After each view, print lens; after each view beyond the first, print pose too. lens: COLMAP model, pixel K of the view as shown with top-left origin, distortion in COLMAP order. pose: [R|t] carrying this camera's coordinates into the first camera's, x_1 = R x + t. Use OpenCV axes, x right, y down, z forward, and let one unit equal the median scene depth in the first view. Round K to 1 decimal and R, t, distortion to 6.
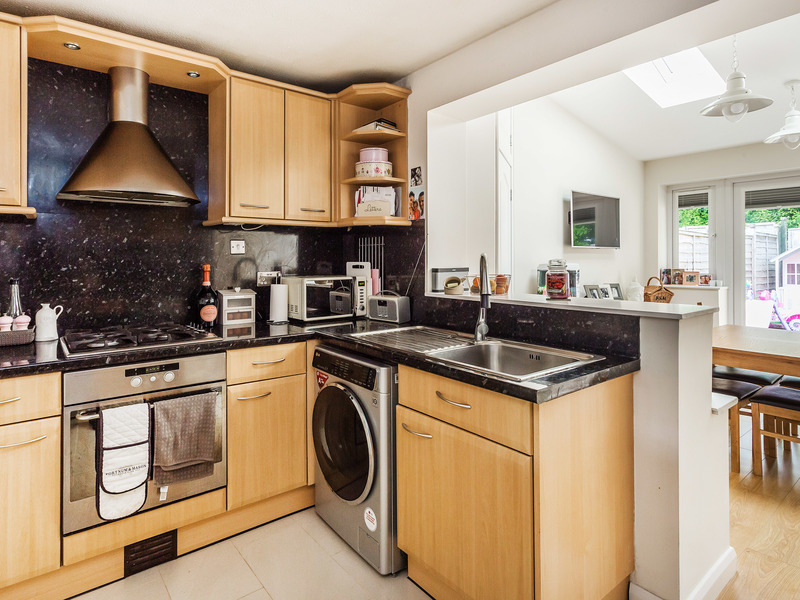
lens RADIAL K [[448.3, 0, 400.0], [0, 448.3, 300.0], [0, 0, 1]] dist [-0.023329, 0.000278]
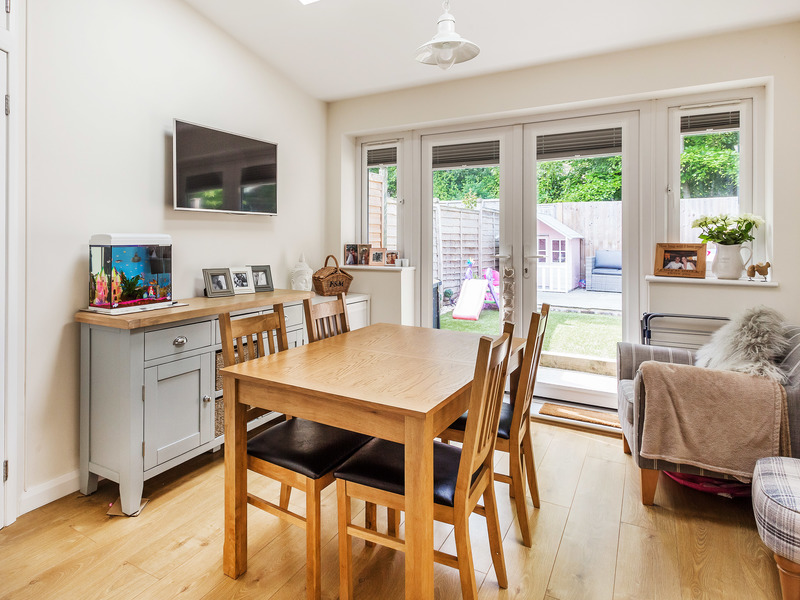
lens RADIAL K [[448.3, 0, 400.0], [0, 448.3, 300.0], [0, 0, 1]] dist [-0.023329, 0.000278]
pose [[0.915631, -0.047029, 0.399260, 0.374378], [0.027597, 0.998144, 0.054283, -0.014319], [-0.401072, -0.038684, 0.915230, 0.262431]]
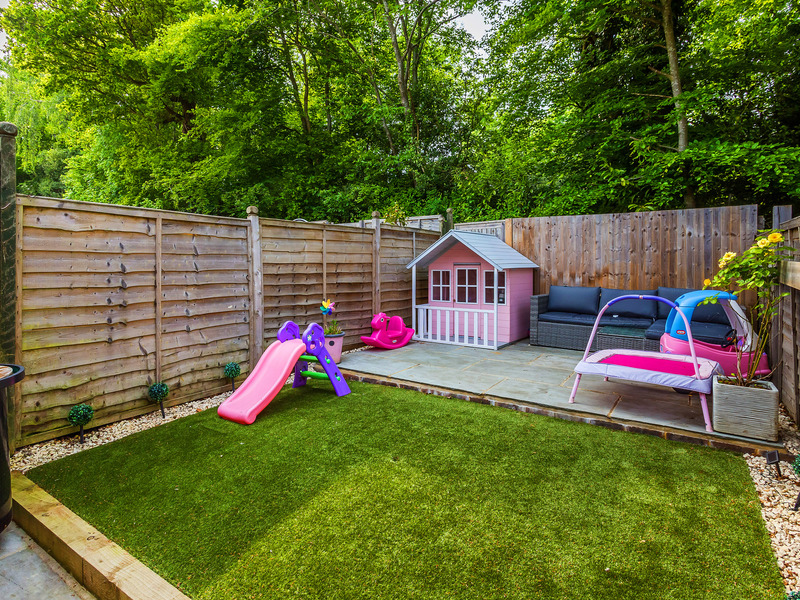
lens RADIAL K [[448.3, 0, 400.0], [0, 448.3, 300.0], [0, 0, 1]] dist [-0.023329, 0.000278]
pose [[0.939795, -0.022406, 0.341003, 0.917715], [0.024954, 0.999684, -0.003089, -0.054825], [-0.340826, 0.011412, 0.940057, 0.527273]]
